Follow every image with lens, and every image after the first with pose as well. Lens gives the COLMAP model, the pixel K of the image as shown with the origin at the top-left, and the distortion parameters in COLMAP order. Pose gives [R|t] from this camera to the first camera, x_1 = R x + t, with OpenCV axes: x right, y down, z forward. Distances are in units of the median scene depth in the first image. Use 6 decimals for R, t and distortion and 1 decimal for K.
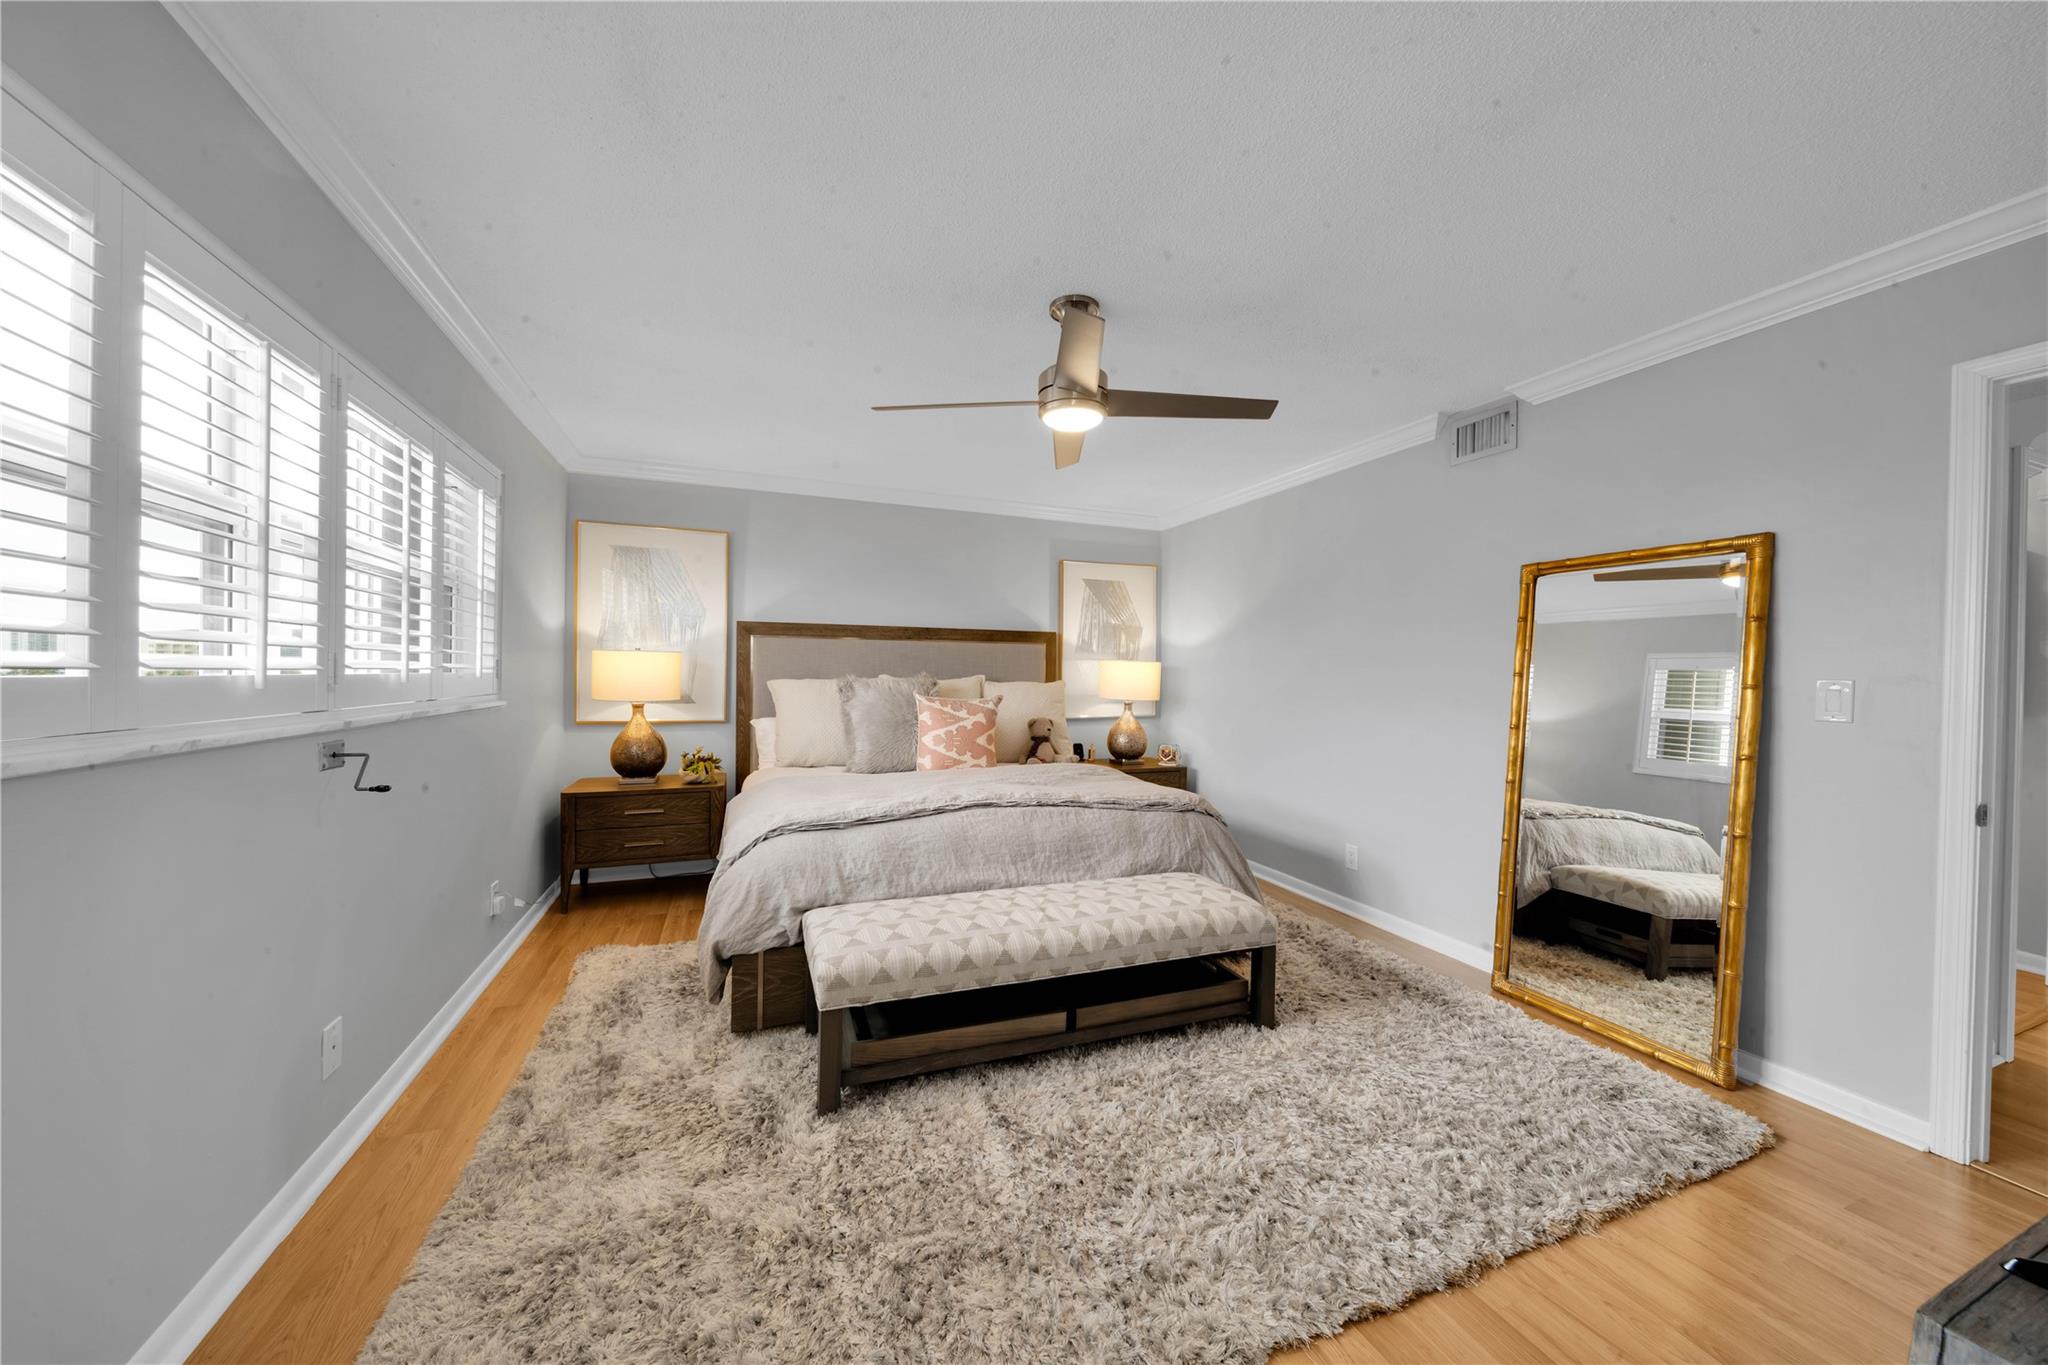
lens RADIAL K [[731.2, 0, 1022.4], [0, 731.2, 673.3], [0, 0, 1]] dist [-0.000841, -0.000083]
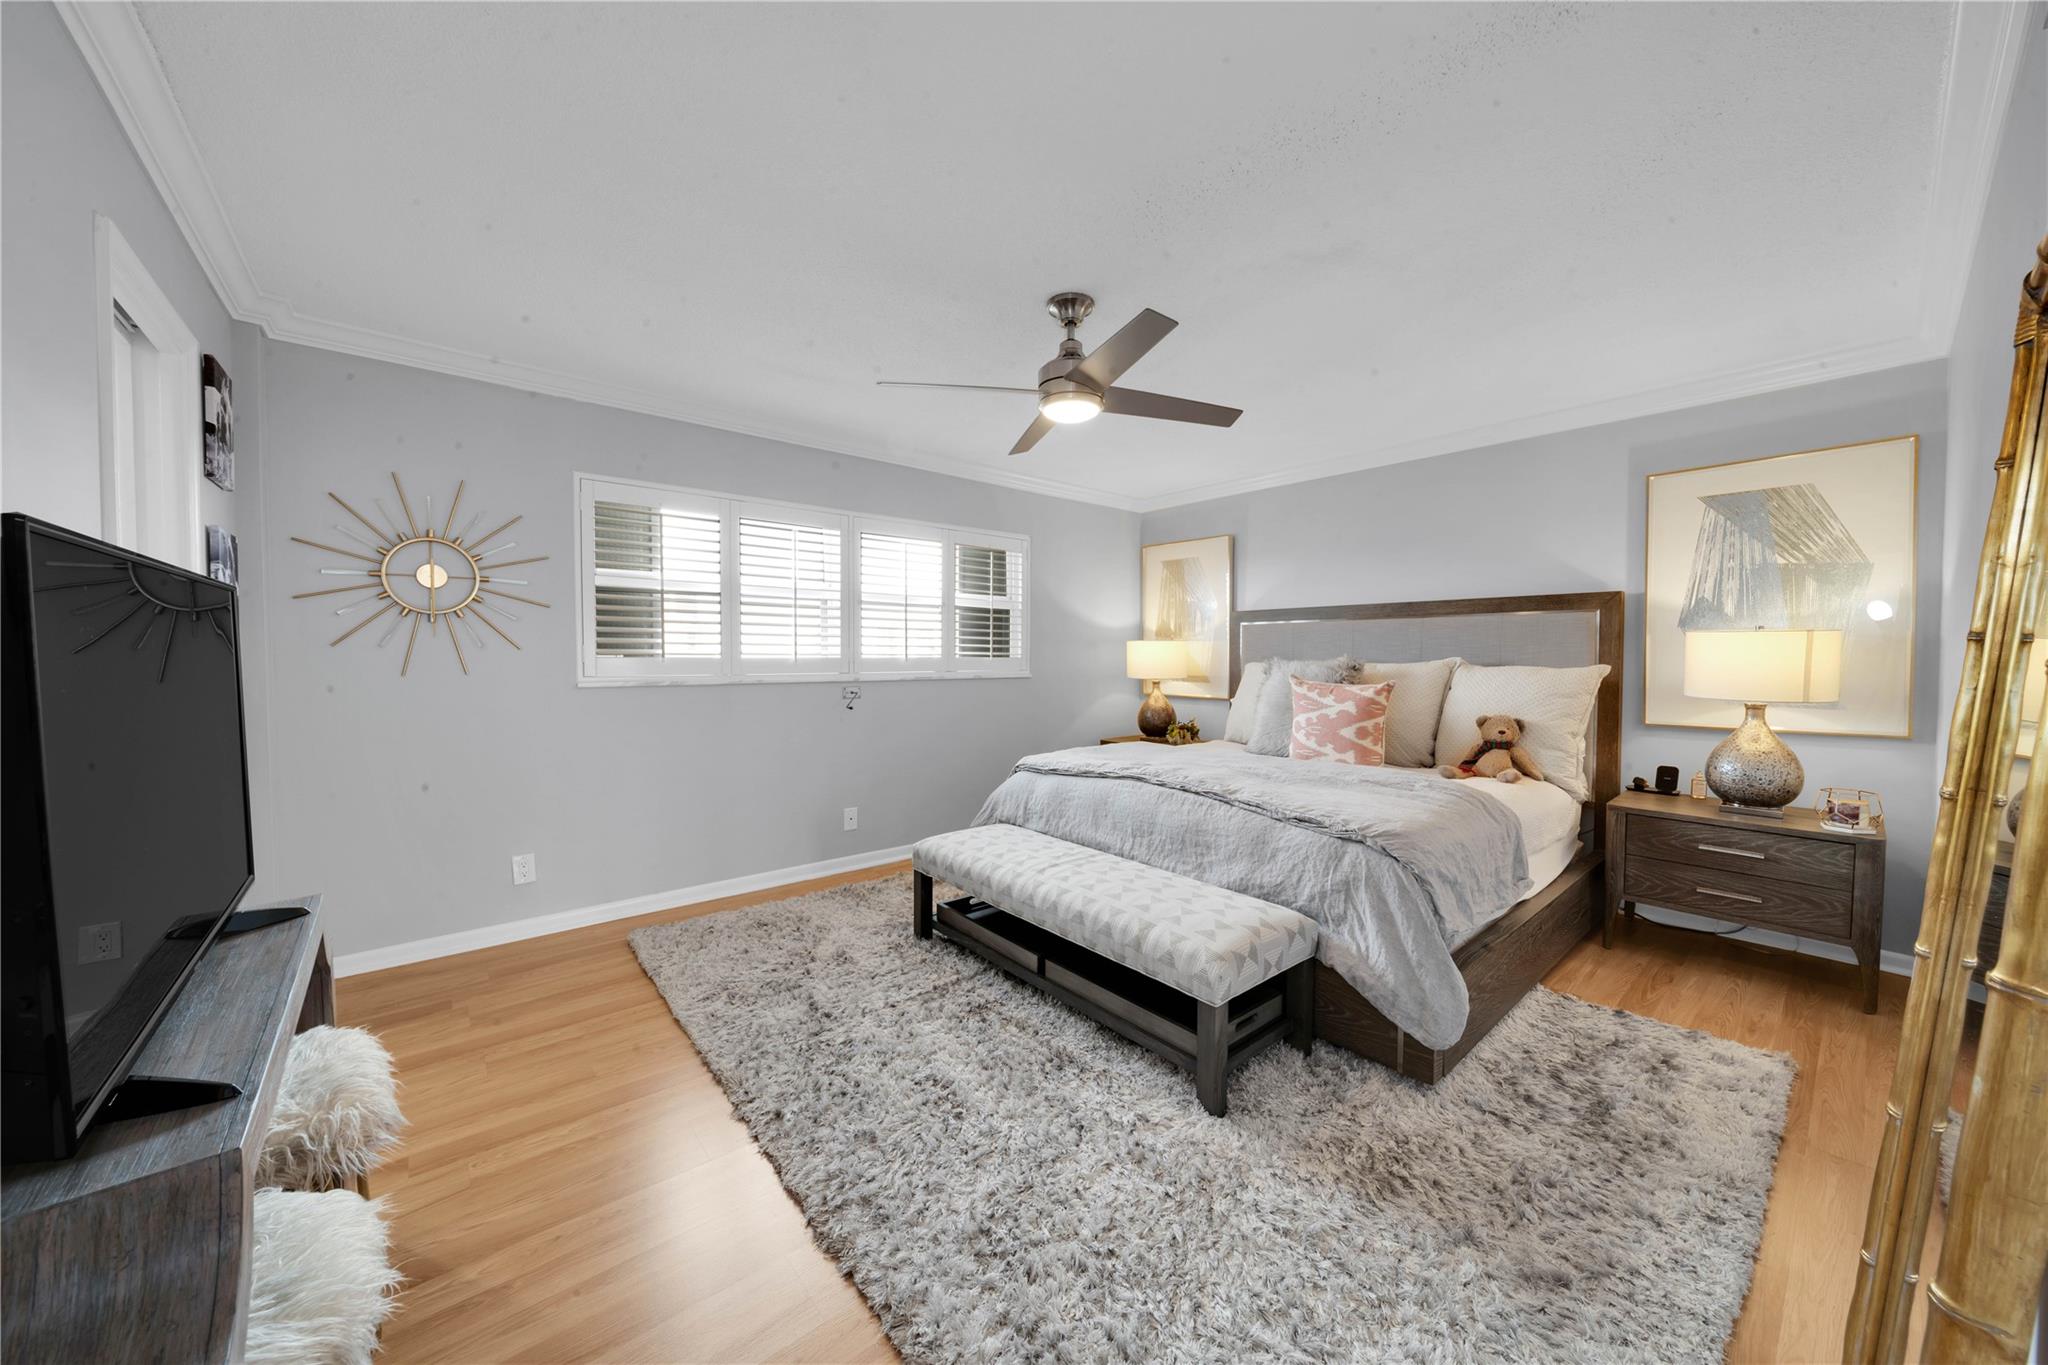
lens RADIAL K [[712.7, 0, 1013.2], [0, 712.7, 667.7], [0, 0, 1]] dist [0.000425, 0.000001]
pose [[0.308423, 0.007133, -0.951223, 0.631386], [0.002247, 0.999964, 0.008227, 0.007406], [0.951247, -0.004675, 0.308396, 0.367674]]
